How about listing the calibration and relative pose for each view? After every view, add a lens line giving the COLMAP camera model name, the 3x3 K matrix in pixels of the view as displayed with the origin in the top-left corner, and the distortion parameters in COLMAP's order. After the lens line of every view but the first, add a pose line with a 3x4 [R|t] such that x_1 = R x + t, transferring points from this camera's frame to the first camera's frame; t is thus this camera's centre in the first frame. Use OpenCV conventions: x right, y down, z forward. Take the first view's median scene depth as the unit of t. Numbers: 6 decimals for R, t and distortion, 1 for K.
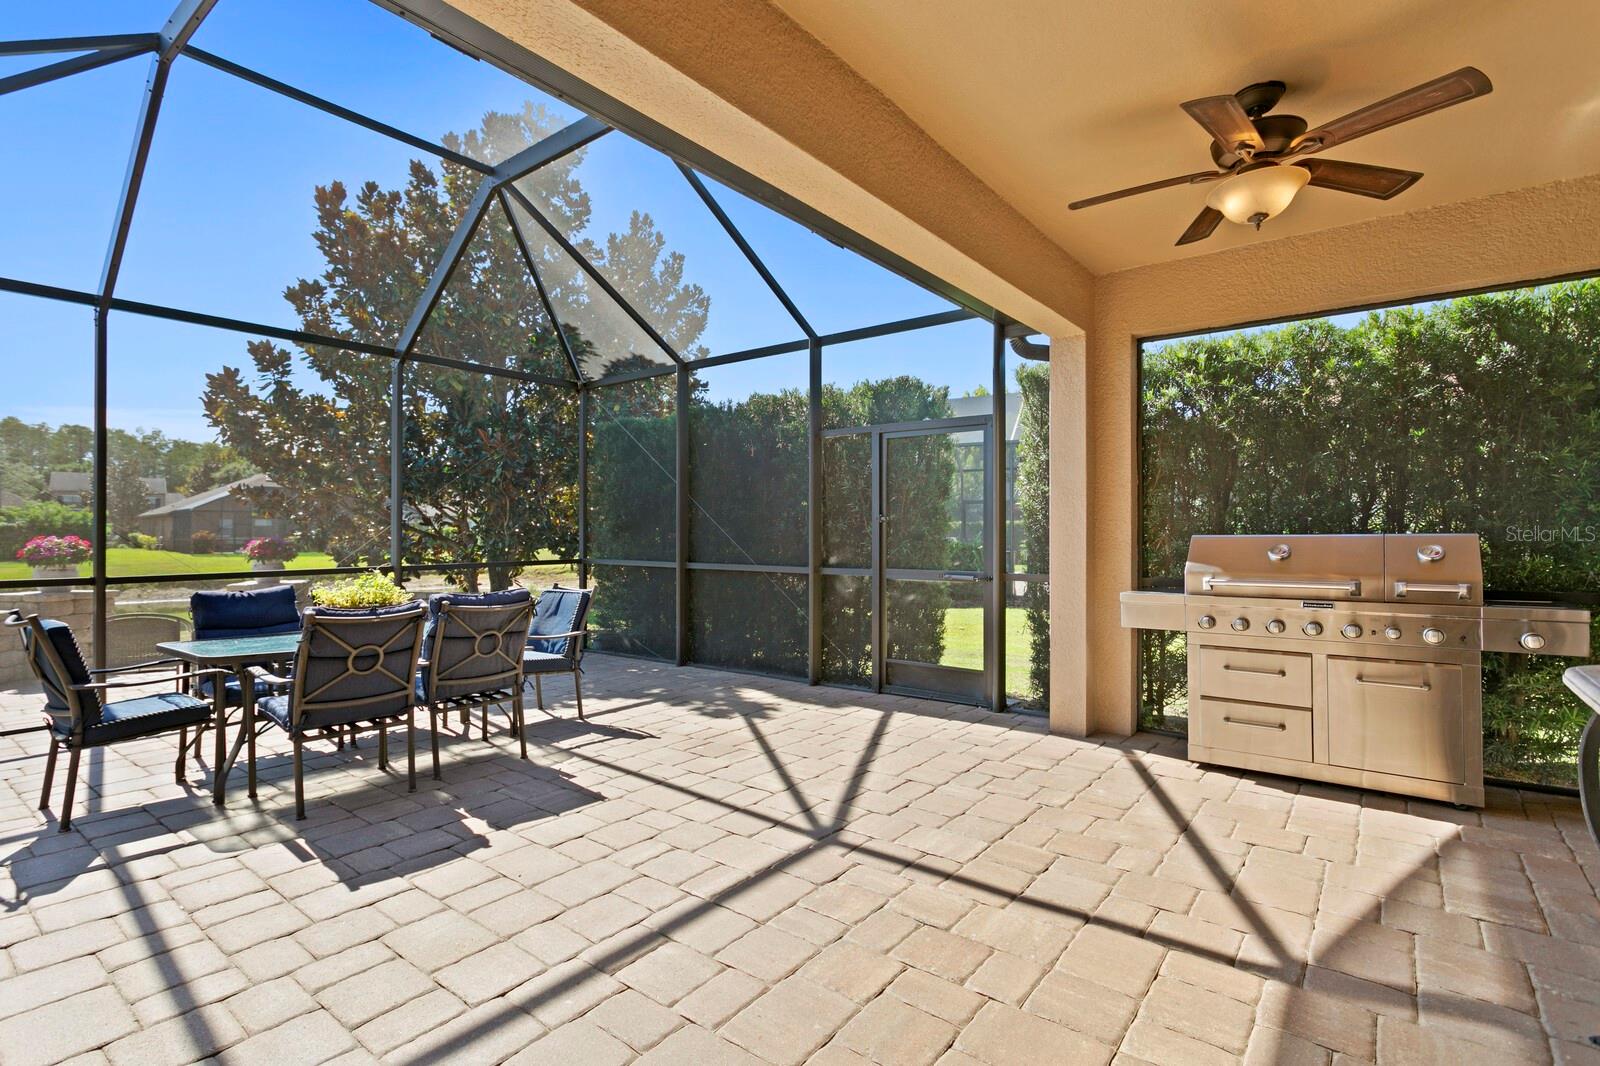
lens RADIAL K [[759.6, 0, 777.5], [0, 759.6, 535.8], [0, 0, 1]] dist [0.000887, 0.000382]
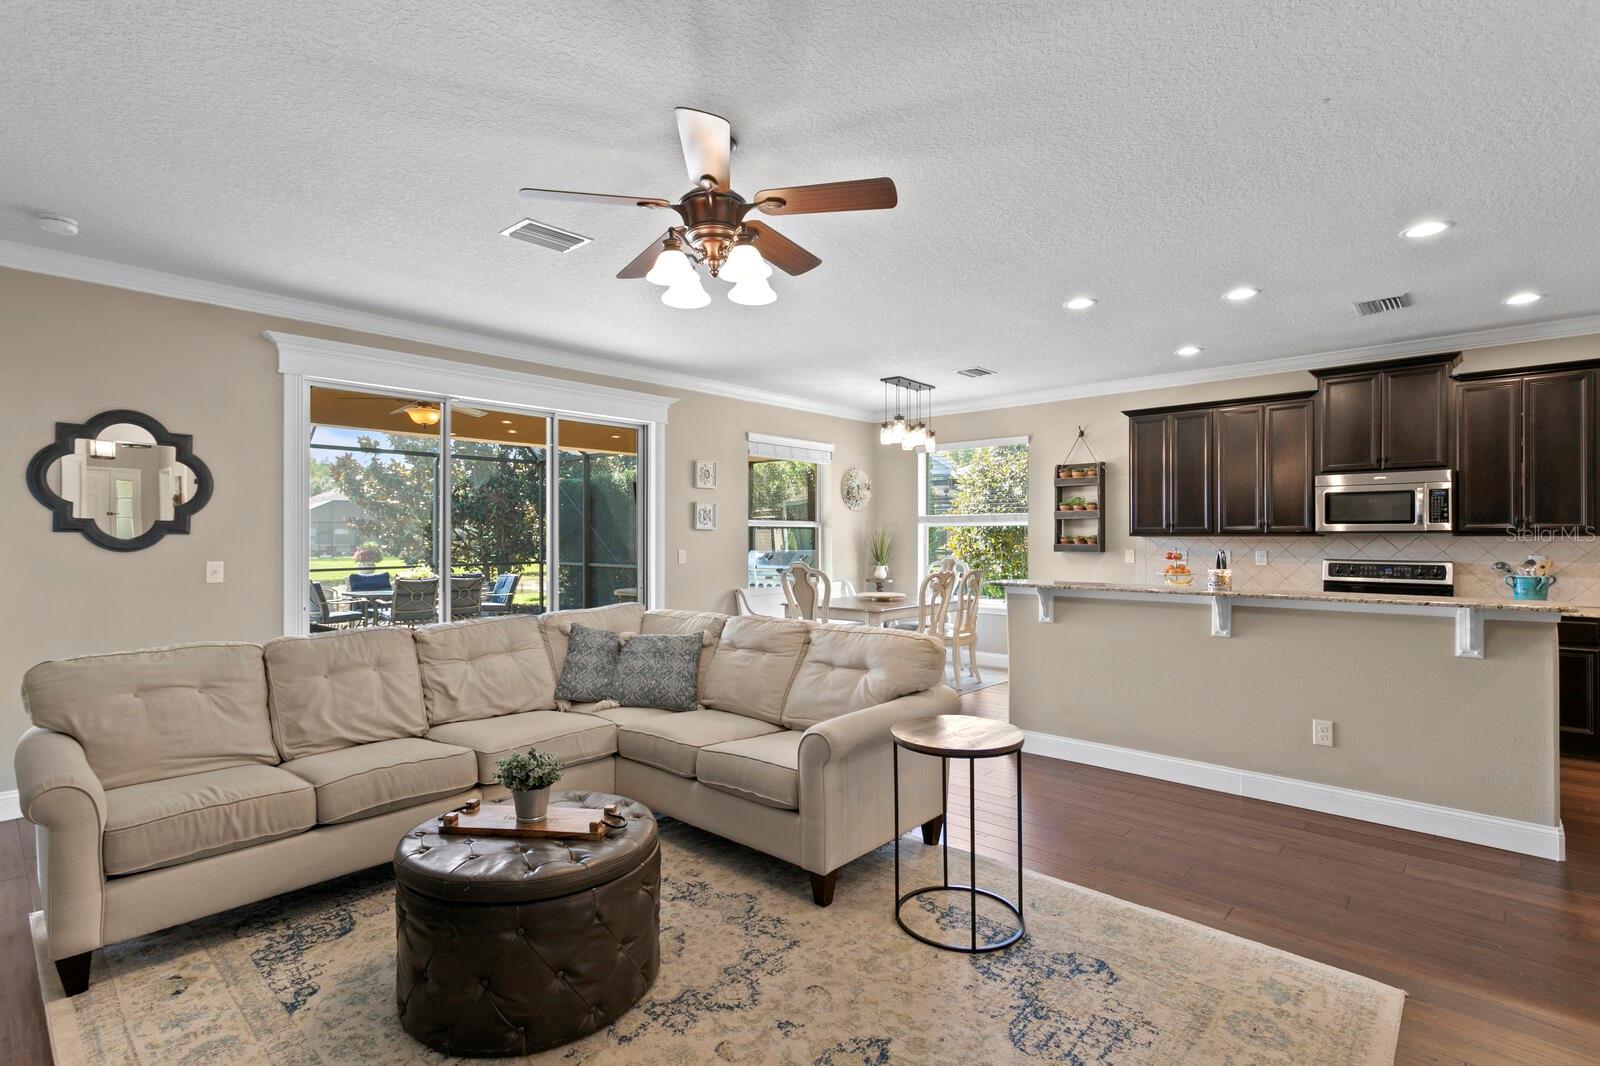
lens RADIAL K [[765.7, 0, 779.5], [0, 765.7, 531.8], [0, 0, 1]] dist [0.006527, -0.000291]
pose [[0.997668, -0.002355, -0.068217, 0.415638], [0.001631, 0.999942, -0.010671, -0.016977], [0.068238, 0.010534, 0.997613, -0.730794]]
